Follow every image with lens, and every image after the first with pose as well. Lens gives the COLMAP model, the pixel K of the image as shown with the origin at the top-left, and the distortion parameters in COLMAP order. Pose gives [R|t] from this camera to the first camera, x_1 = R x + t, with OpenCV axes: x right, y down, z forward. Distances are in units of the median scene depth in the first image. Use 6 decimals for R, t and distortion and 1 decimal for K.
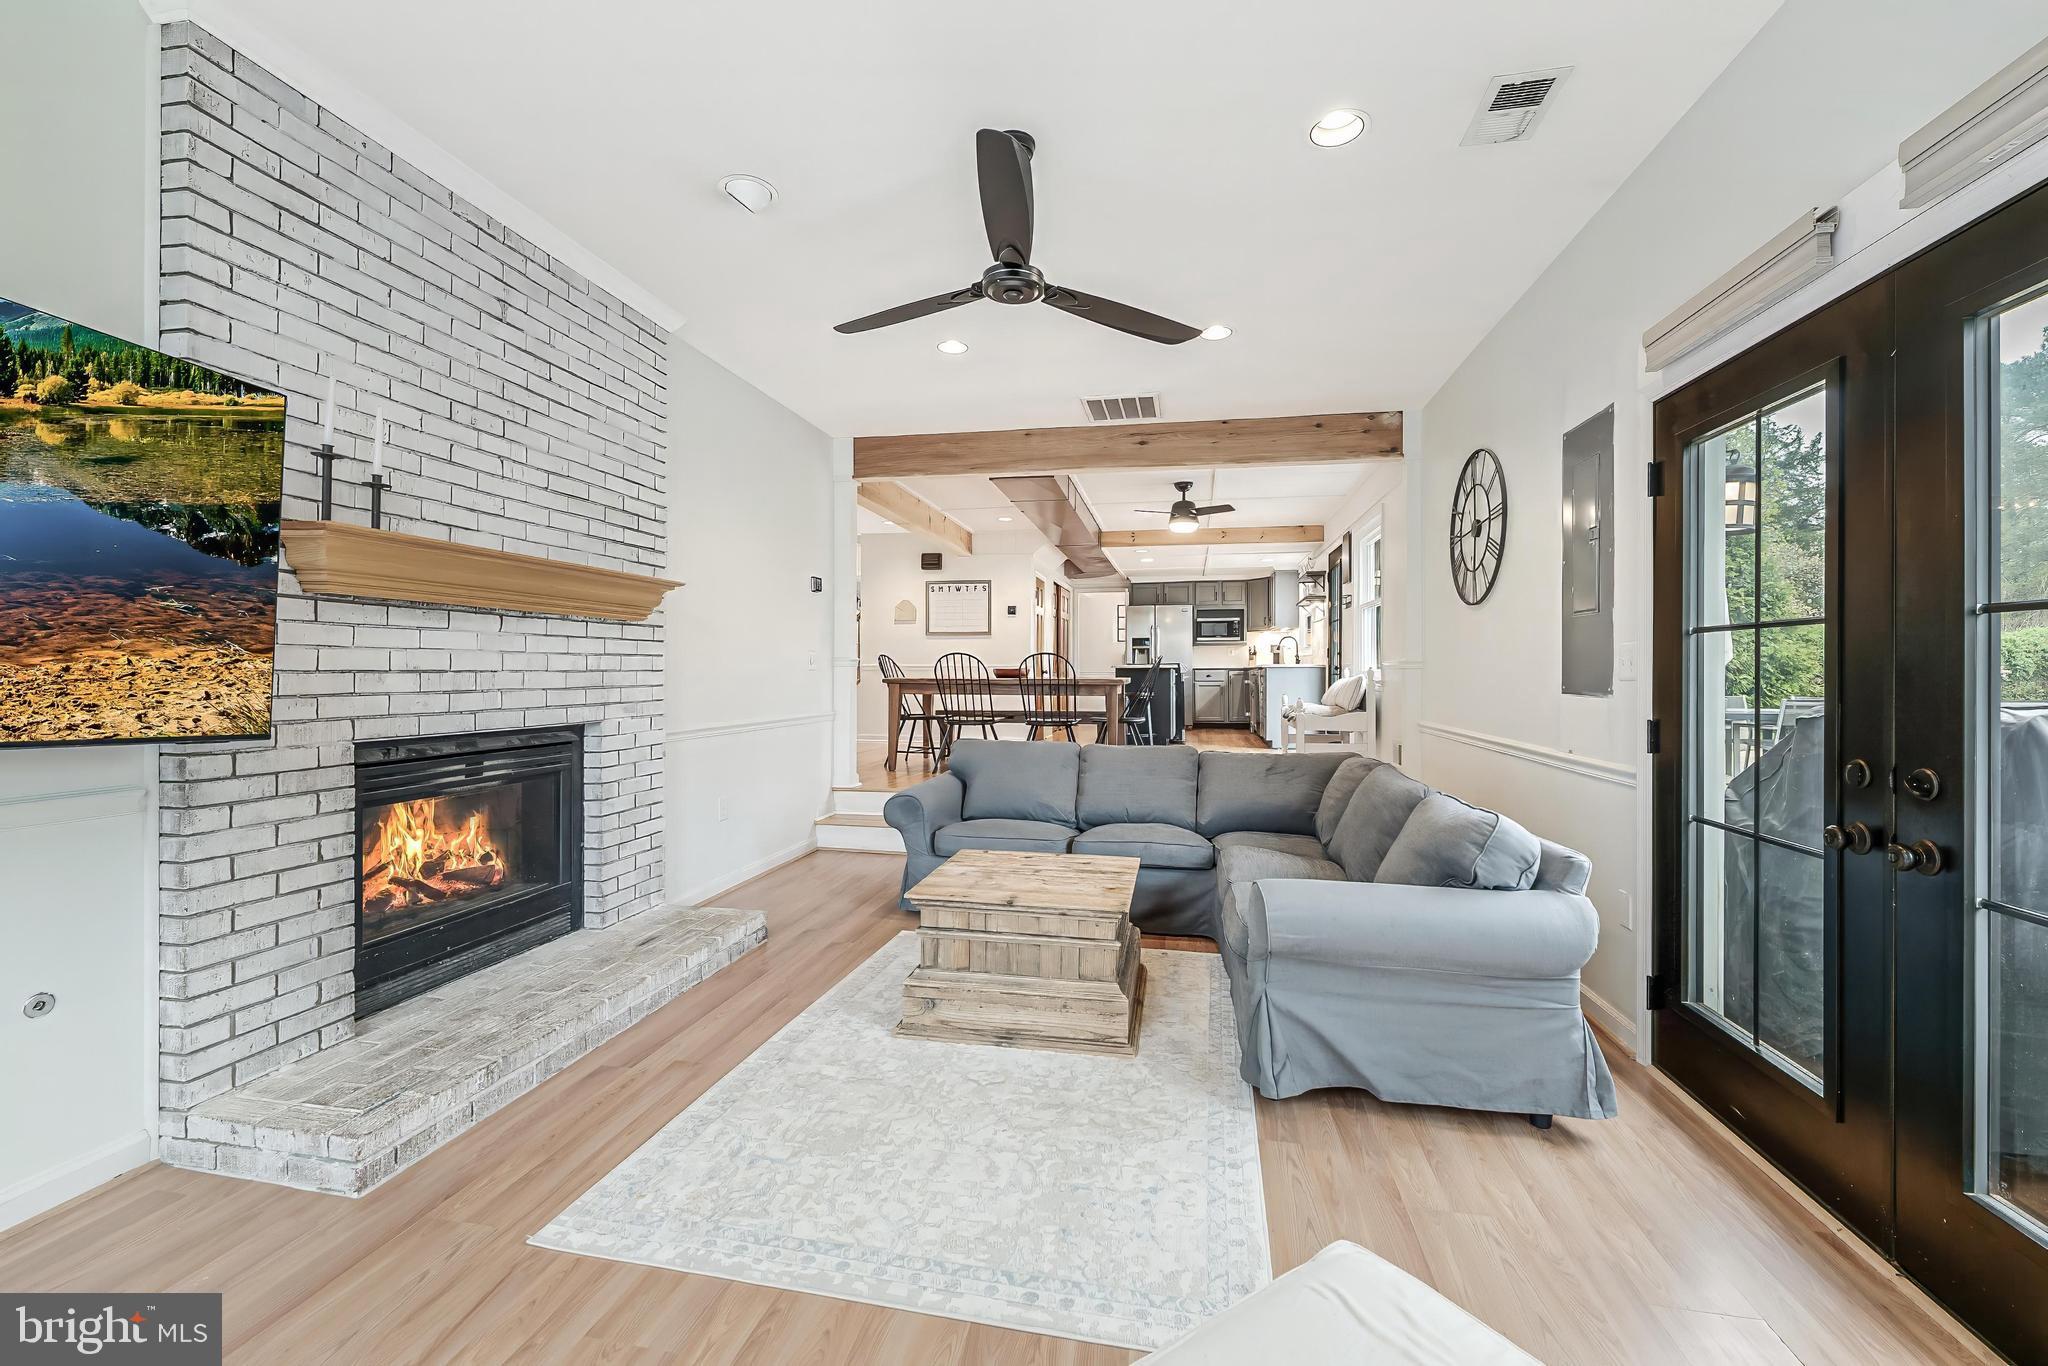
lens RADIAL K [[826.8, 0, 1029.8], [0, 826.8, 674.5], [0, 0, 1]] dist [-0.000198, 0.000023]
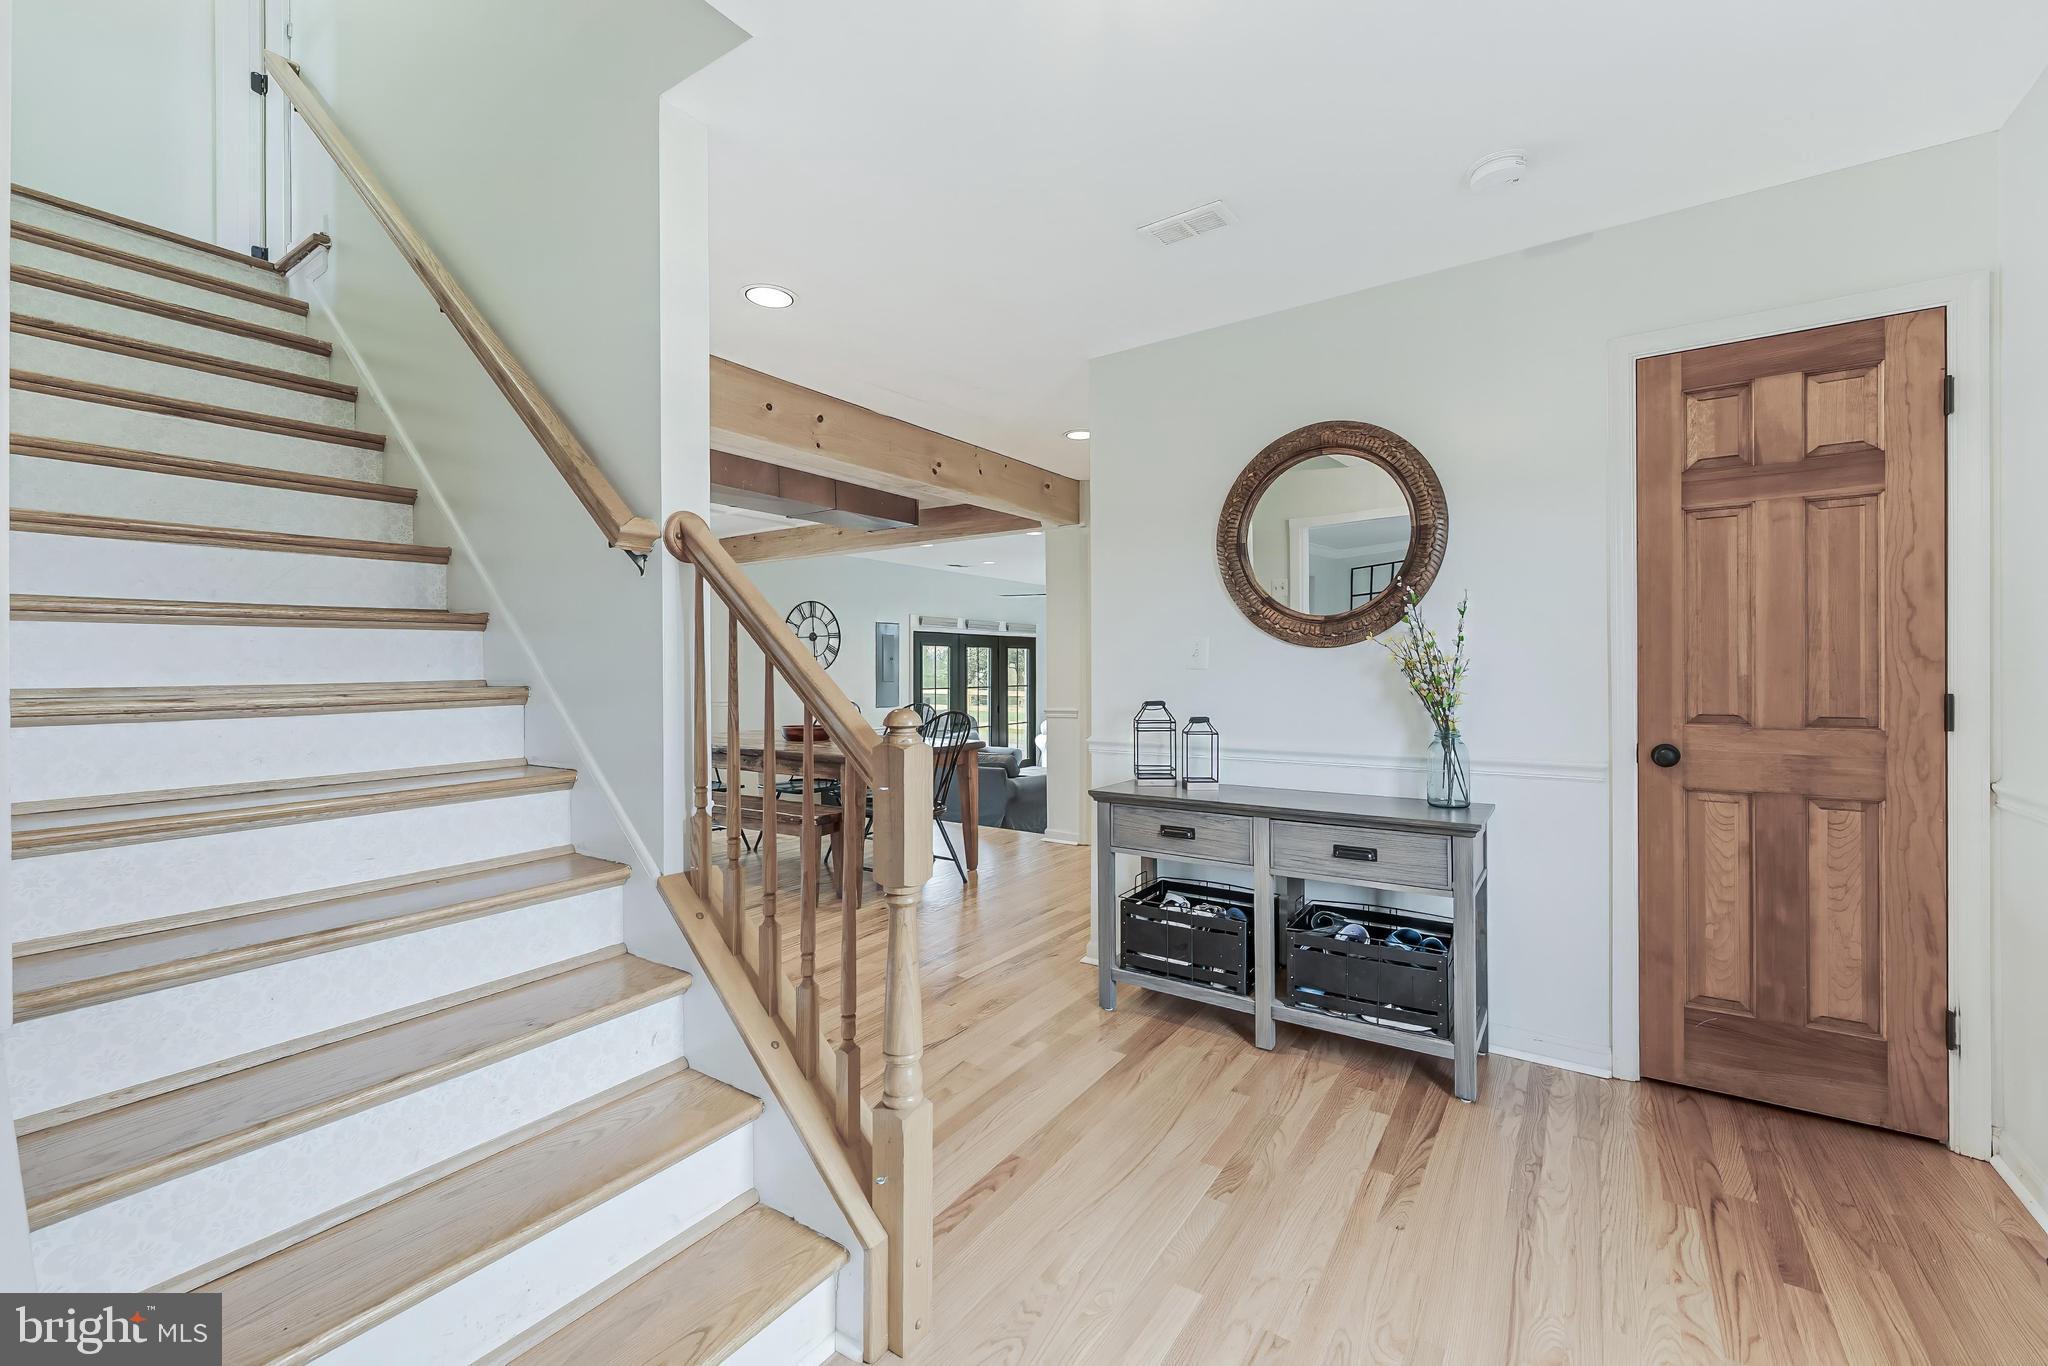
lens RADIAL K [[826.8, 0, 1029.8], [0, 826.8, 674.5], [0, 0, 1]] dist [-0.000198, 0.000023]
pose [[-0.917485, -0.002578, 0.397761, -1.079942], [0.002669, 0.999917, 0.012638, -0.134785], [-0.397760, 0.012656, -0.917402, 3.554549]]
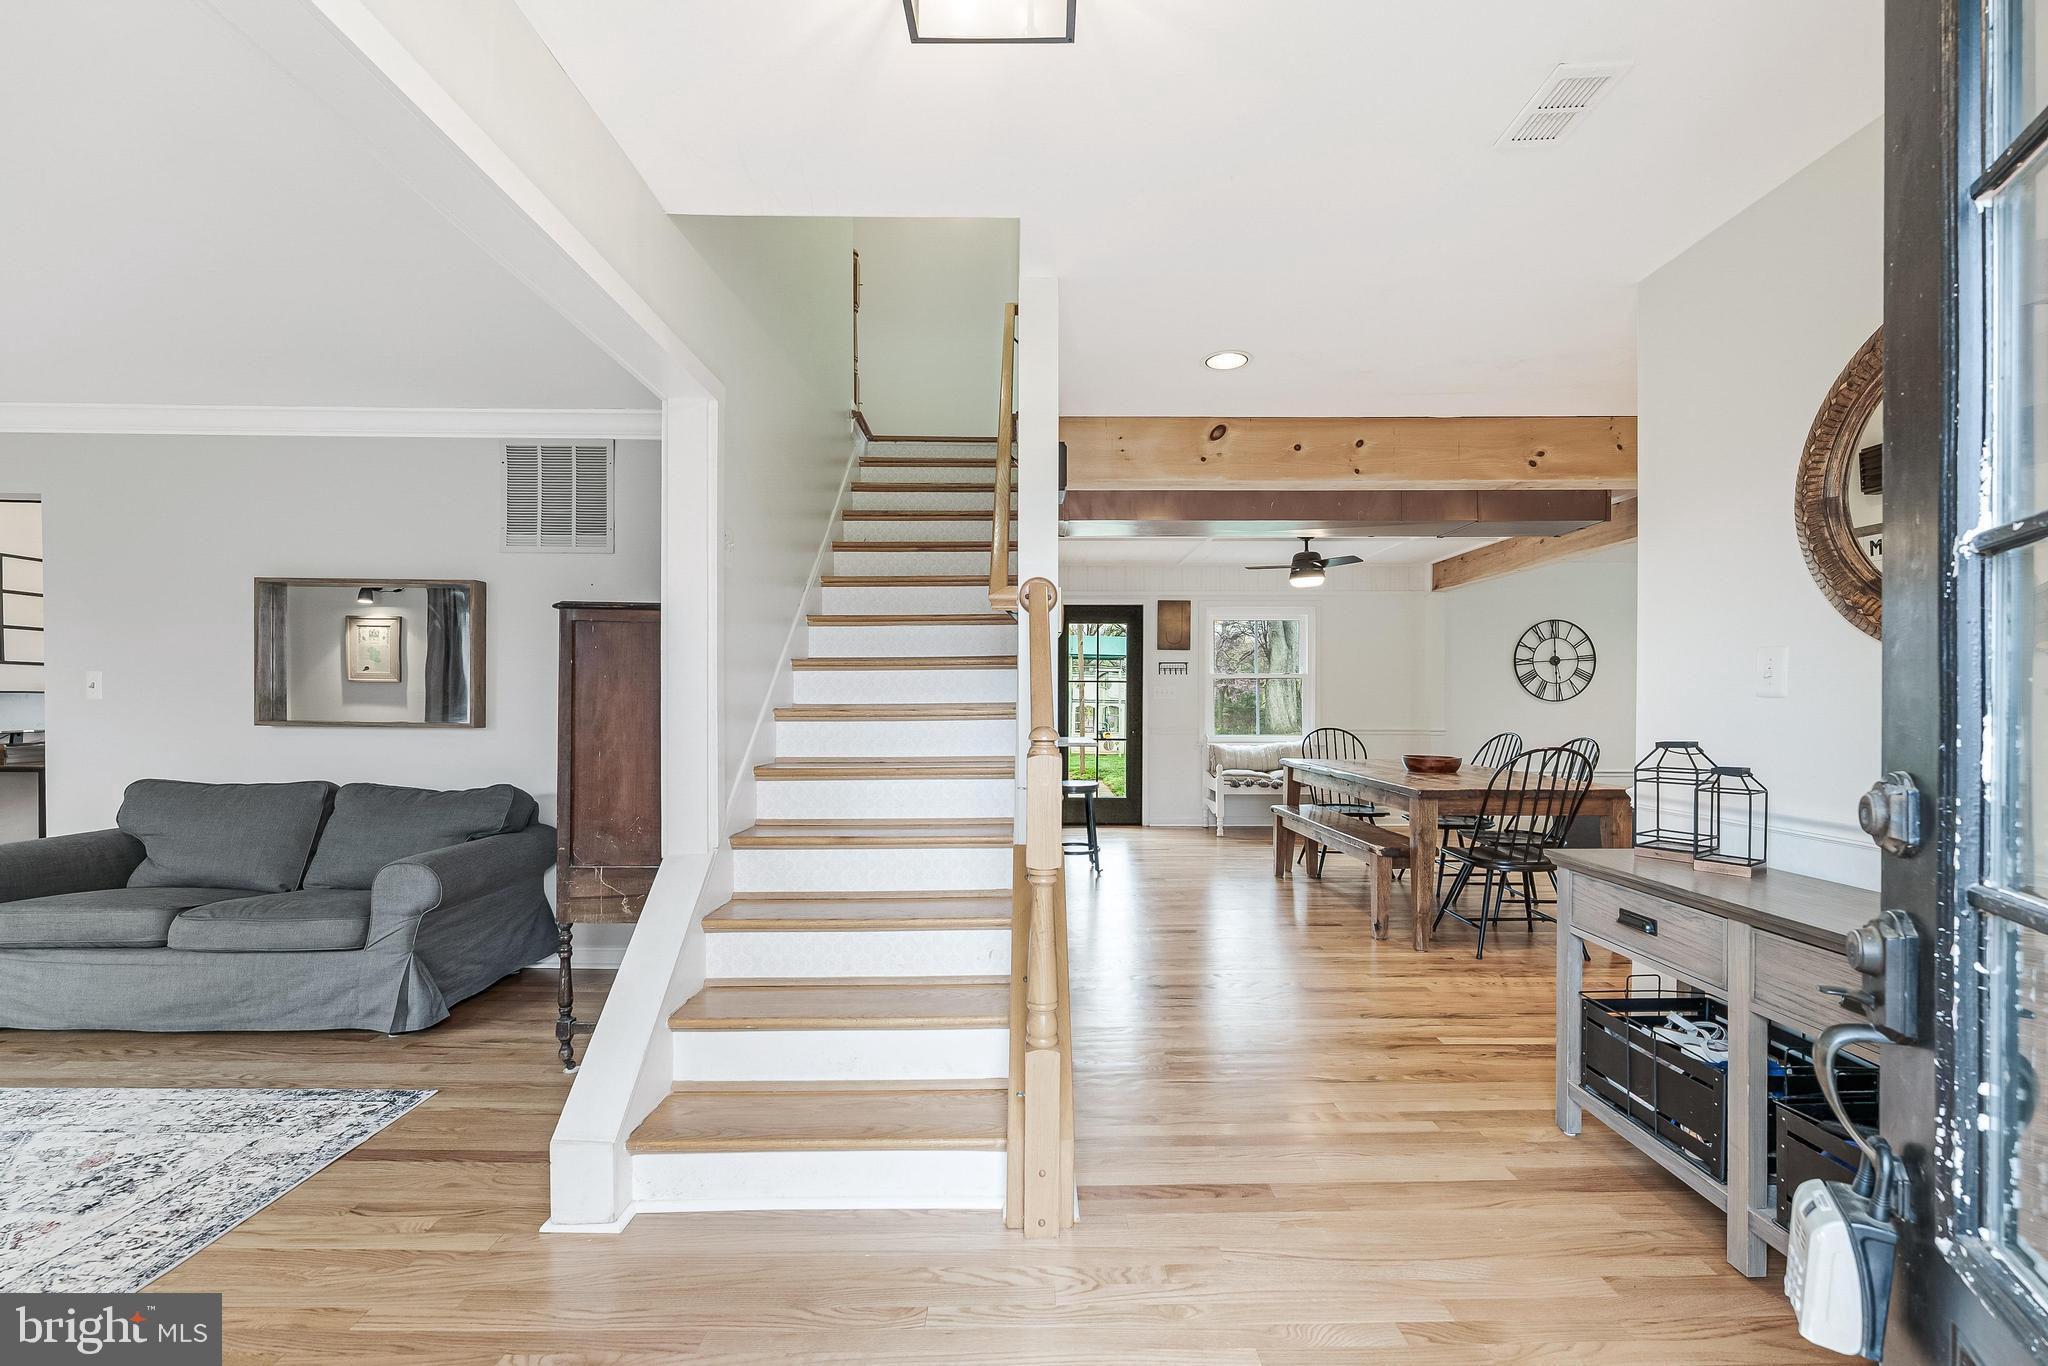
lens RADIAL K [[831.3, 0, 1036.1], [0, 831.3, 709.5], [0, 0, 1]] dist [-0.001207, -0.000094]
pose [[-0.199864, -0.016428, 0.979686, -1.397509], [0.002939, 0.999845, 0.017366, -0.131374], [-0.979819, 0.006350, -0.199785, 3.276619]]
